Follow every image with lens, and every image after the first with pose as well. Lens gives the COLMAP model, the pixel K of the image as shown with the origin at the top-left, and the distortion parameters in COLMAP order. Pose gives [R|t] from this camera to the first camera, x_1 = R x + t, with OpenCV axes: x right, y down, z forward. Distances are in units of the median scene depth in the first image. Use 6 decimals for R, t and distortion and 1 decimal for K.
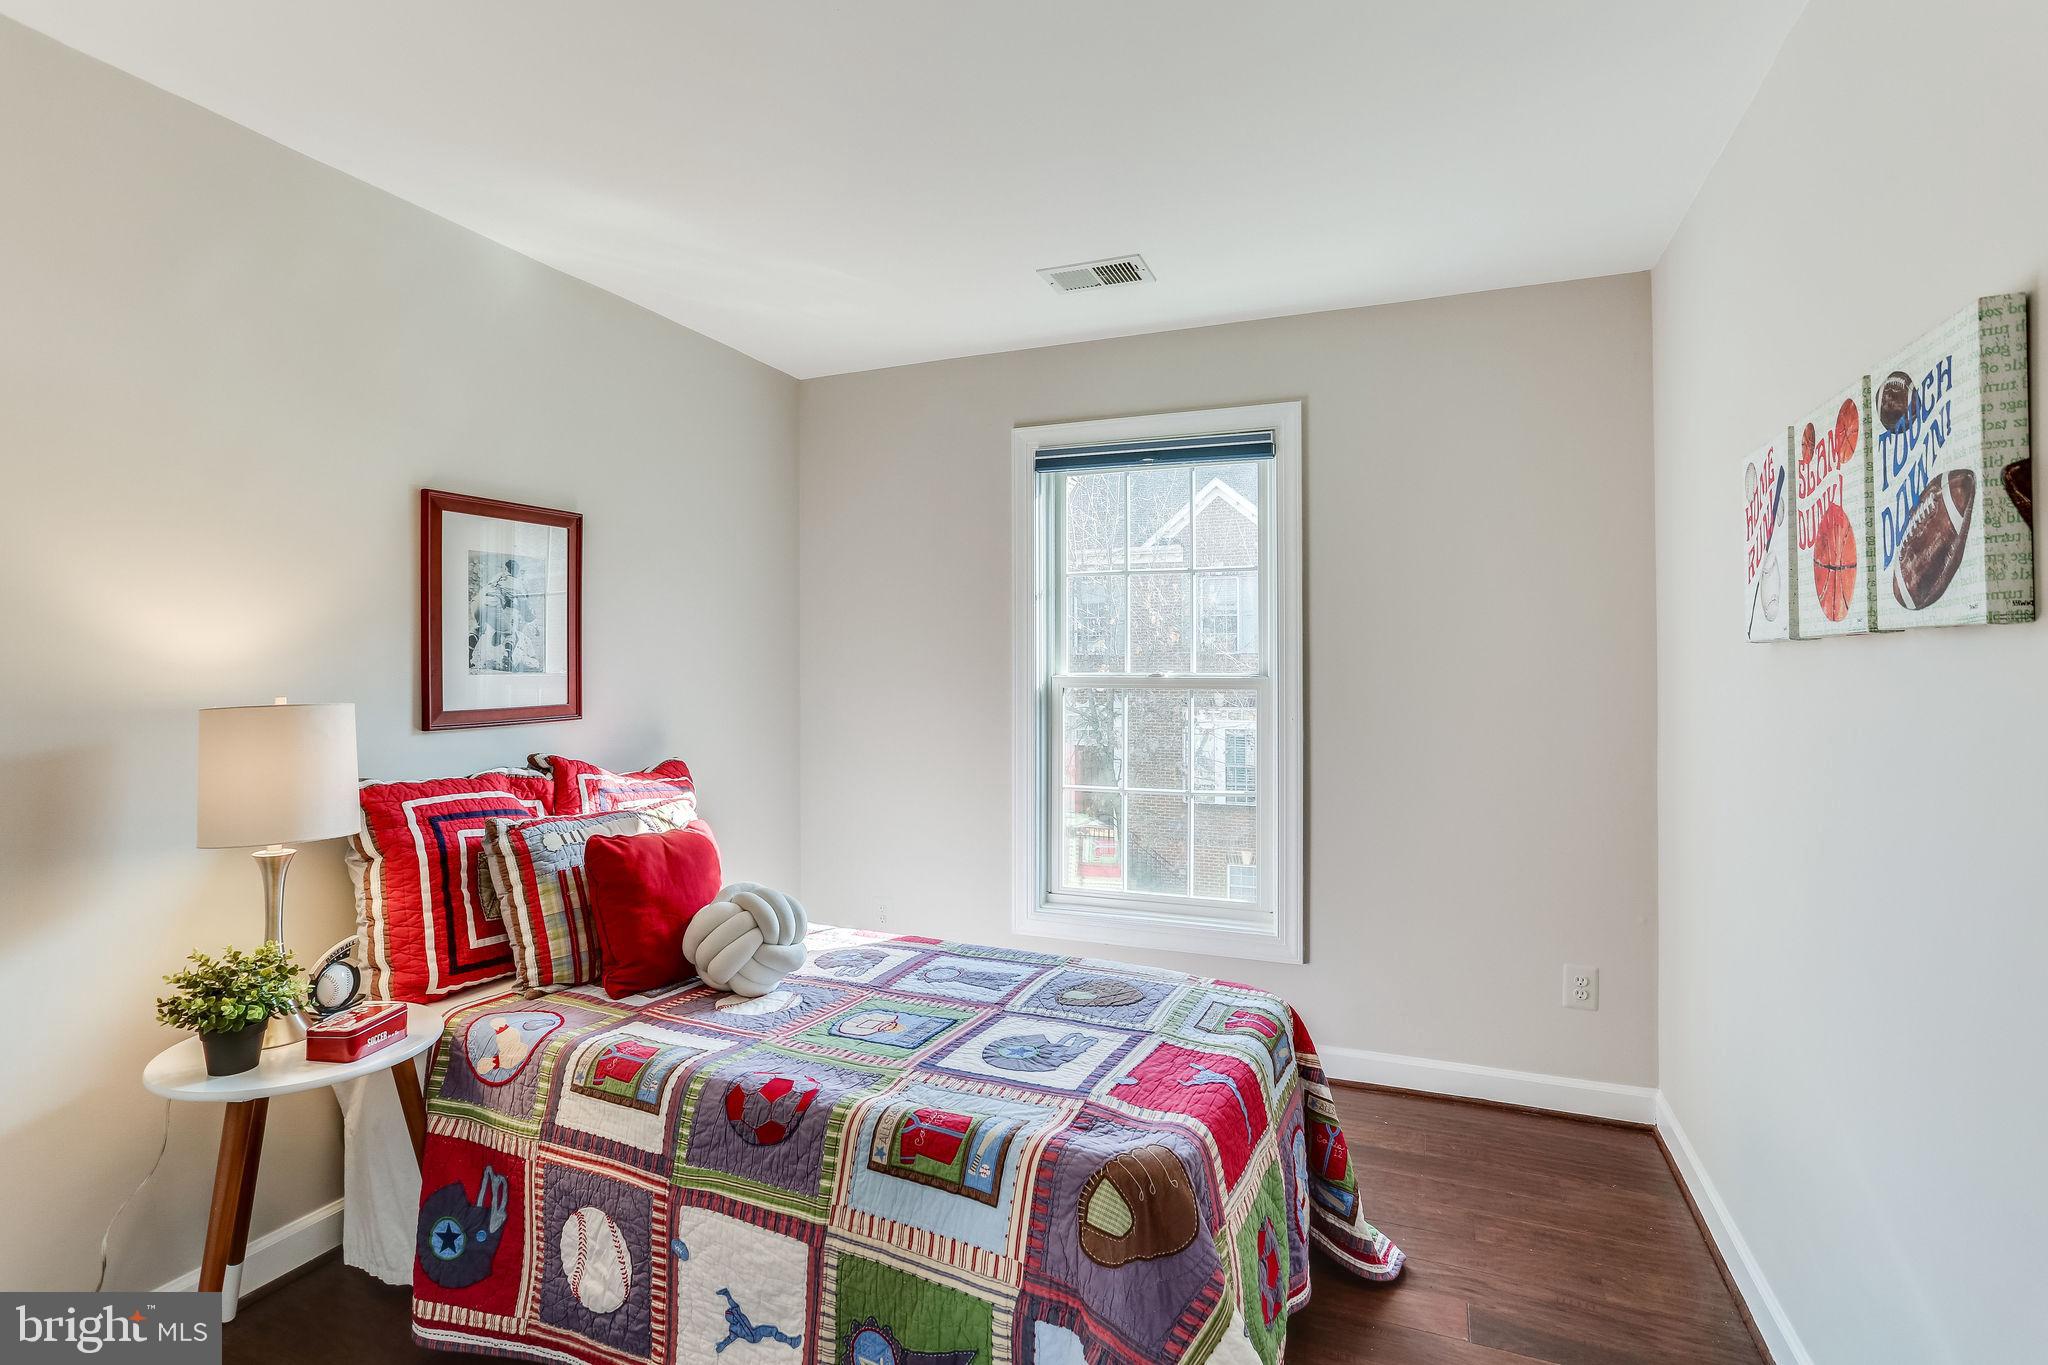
lens RADIAL K [[991.9, 0, 1017.0], [0, 991.9, 662.1], [0, 0, 1]] dist [-0.034067, 0.022381]
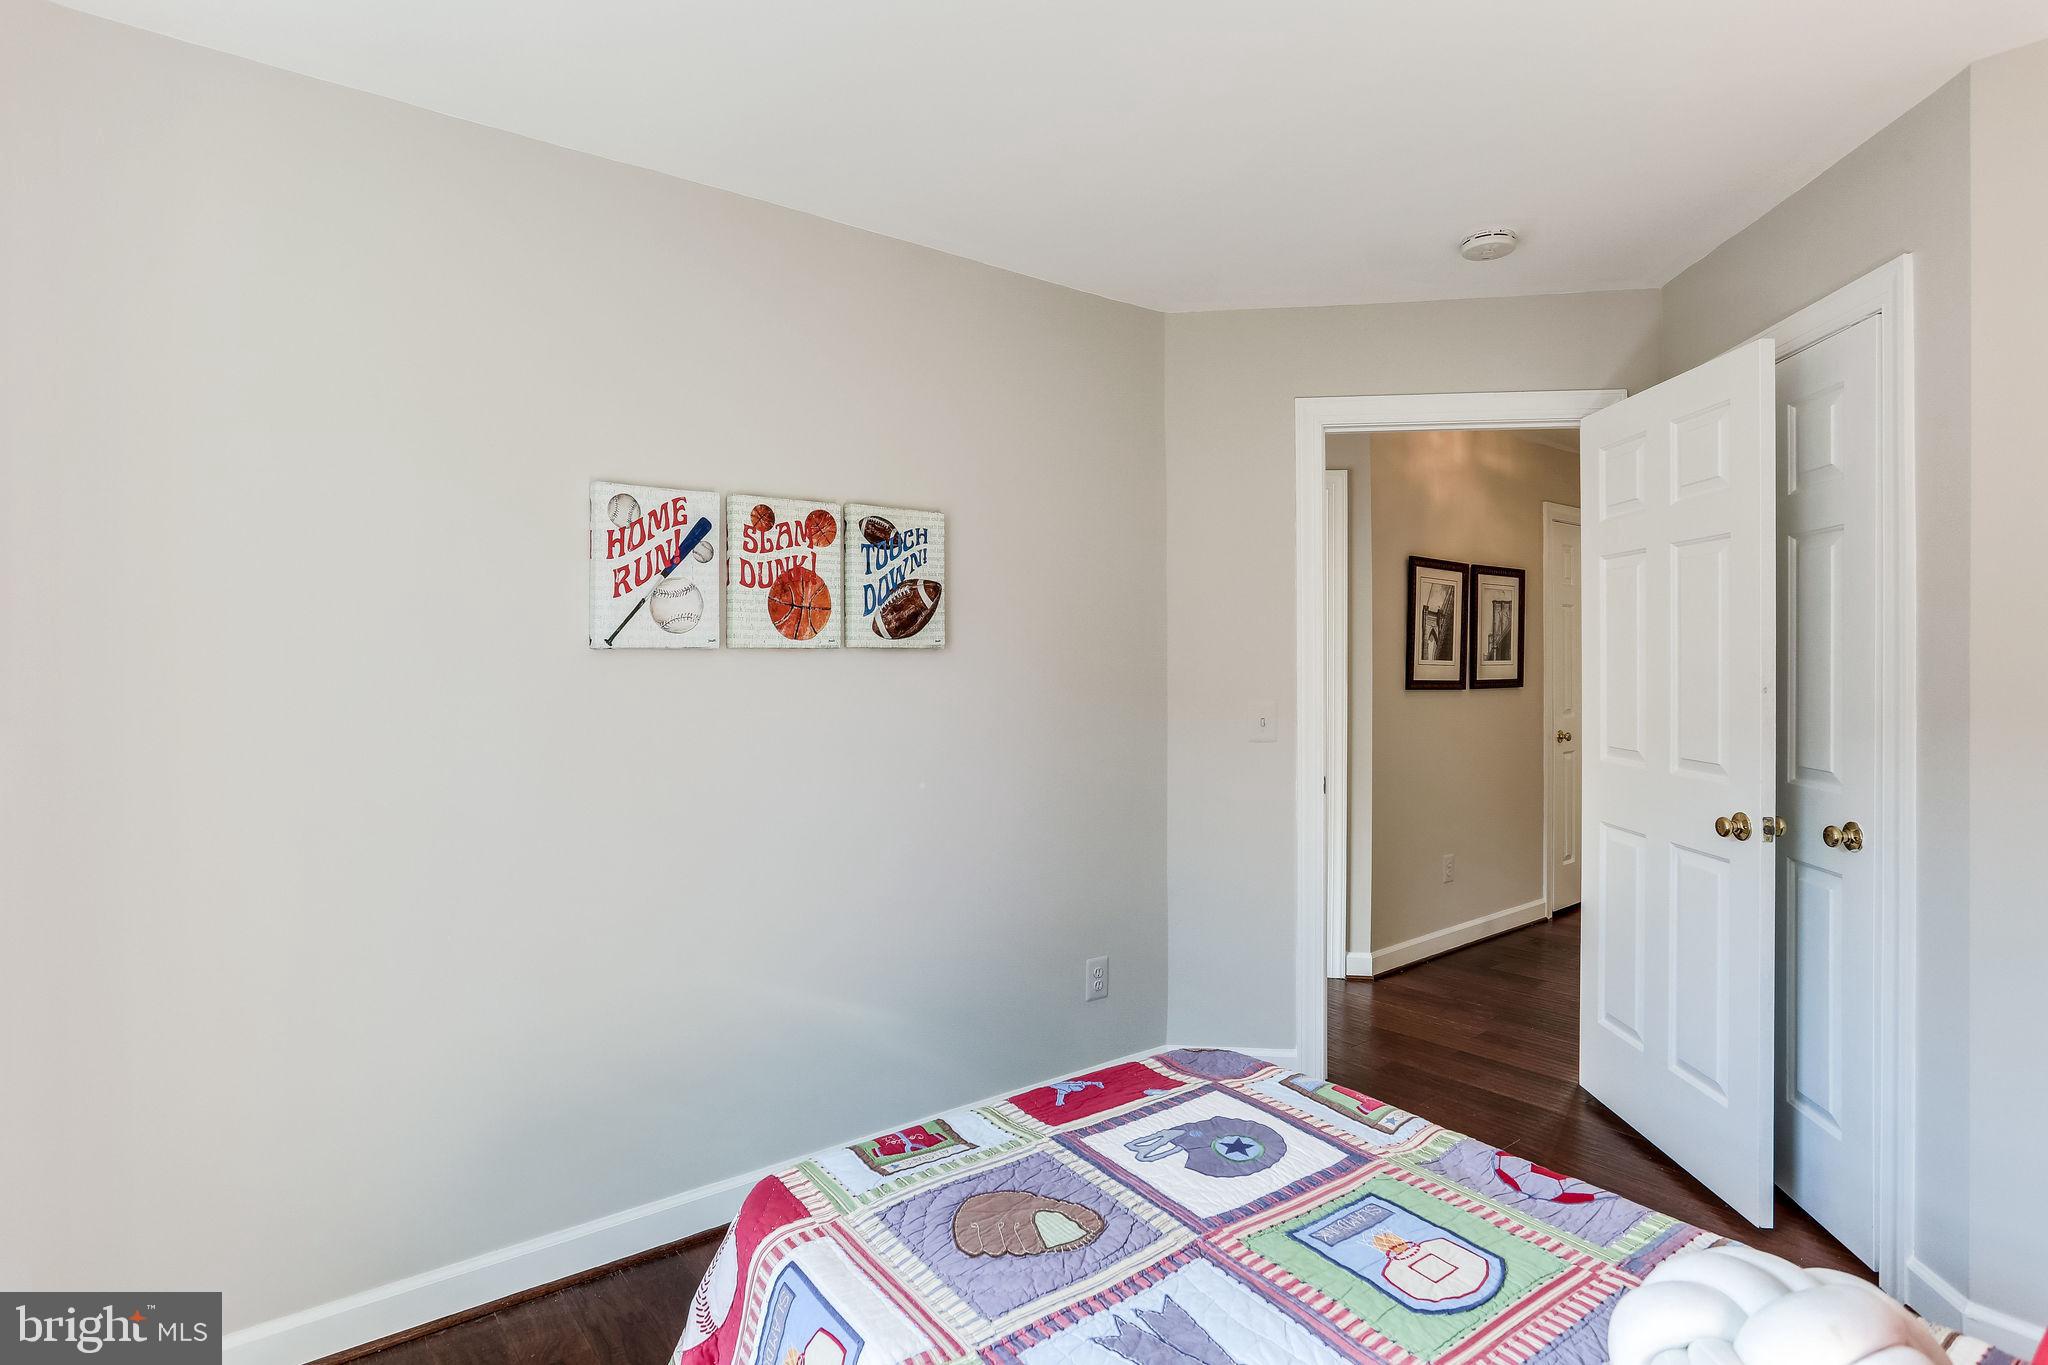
lens RADIAL K [[991.9, 0, 1017.0], [0, 991.9, 662.1], [0, 0, 1]] dist [-0.034067, 0.022381]
pose [[-0.851398, -0.004133, 0.524504, -0.373704], [-0.001991, 0.999987, 0.004648, -0.014364], [-0.524516, 0.002913, -0.851395, 2.488532]]
